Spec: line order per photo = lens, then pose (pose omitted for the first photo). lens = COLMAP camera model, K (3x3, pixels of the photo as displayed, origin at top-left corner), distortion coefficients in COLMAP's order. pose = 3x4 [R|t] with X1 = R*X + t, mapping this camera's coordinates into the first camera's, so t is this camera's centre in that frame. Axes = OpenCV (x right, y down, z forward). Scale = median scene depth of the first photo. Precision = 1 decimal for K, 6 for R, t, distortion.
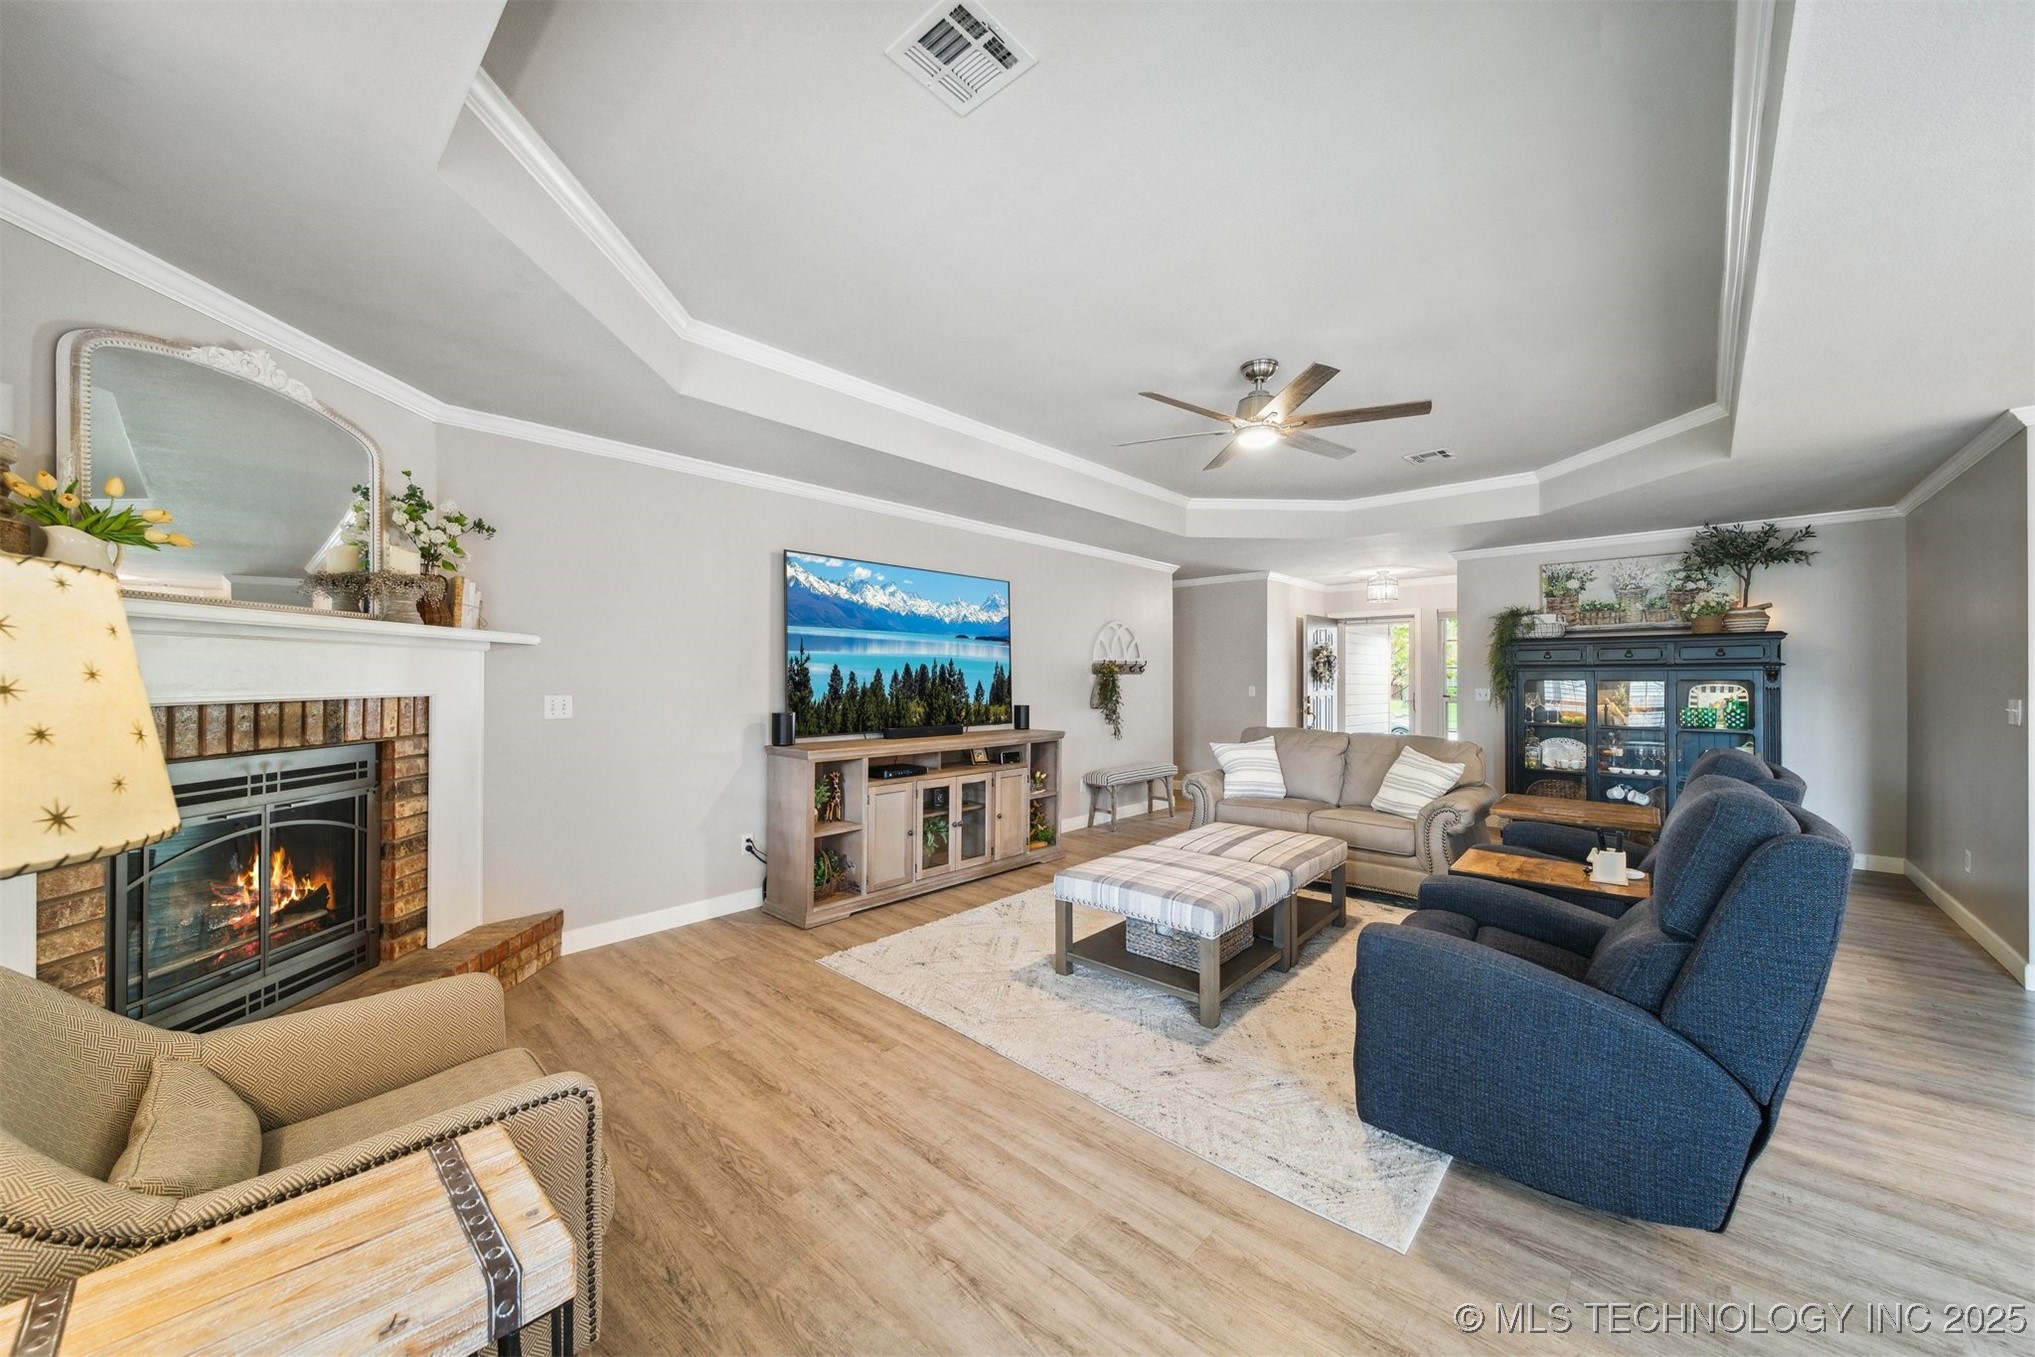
lens RADIAL K [[728.2, 0, 1039.0], [0, 728.2, 680.8], [0, 0, 1]] dist [0.002758, -0.001574]
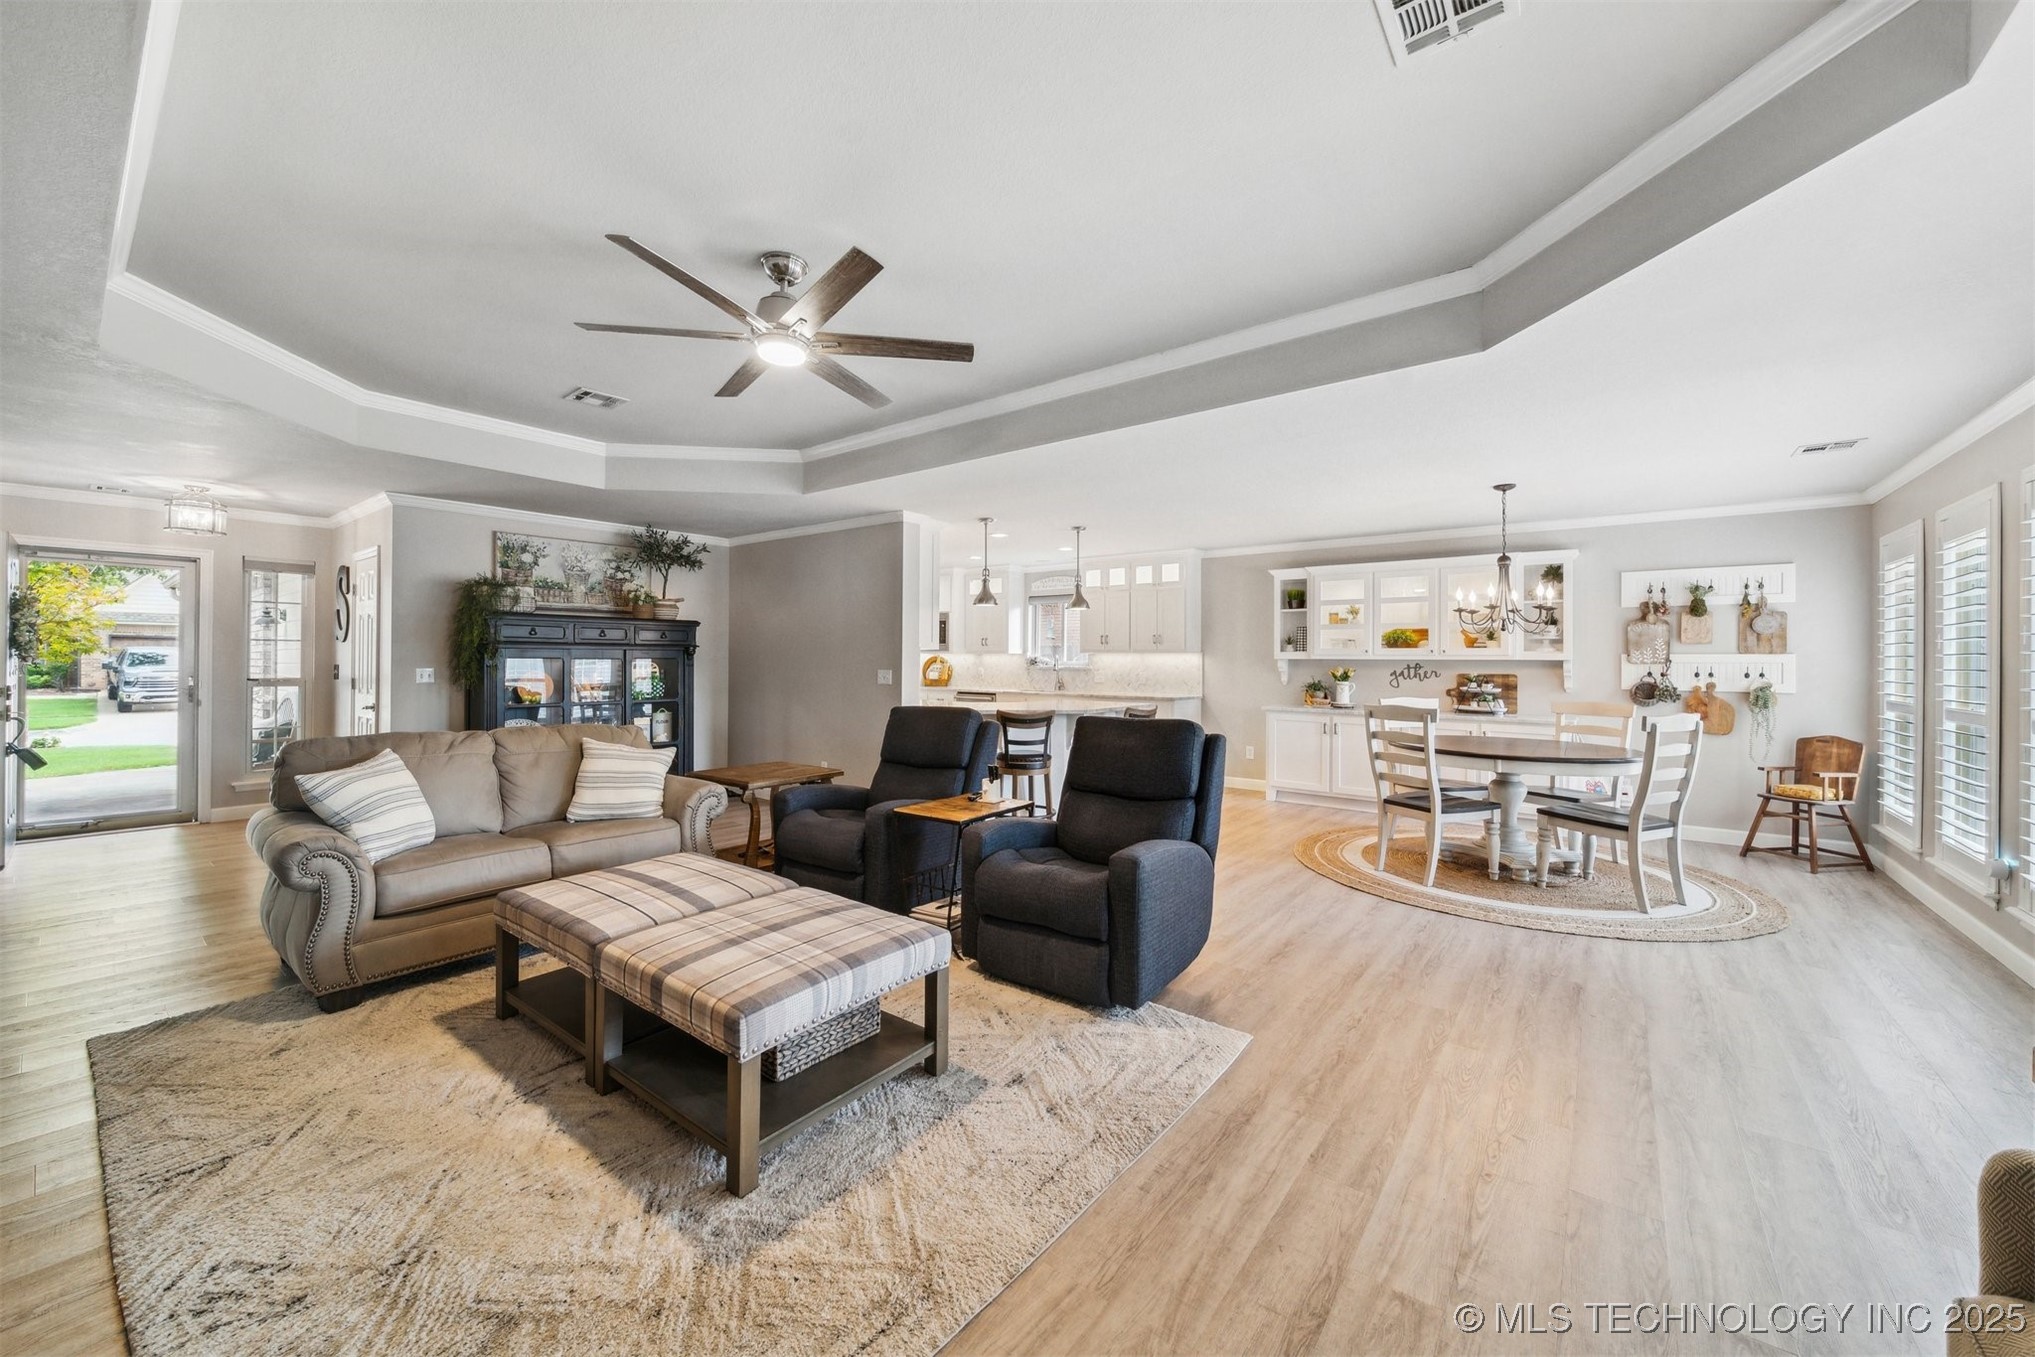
lens RADIAL K [[728.2, 0, 1023.0], [0, 728.2, 661.0], [0, 0, 1]] dist [0.002758, -0.001574]
pose [[-0.039684, -0.002965, 0.999208, -0.296884], [-0.003009, 0.999991, 0.002848, -0.001779], [-0.999208, -0.002893, -0.039693, 0.456129]]
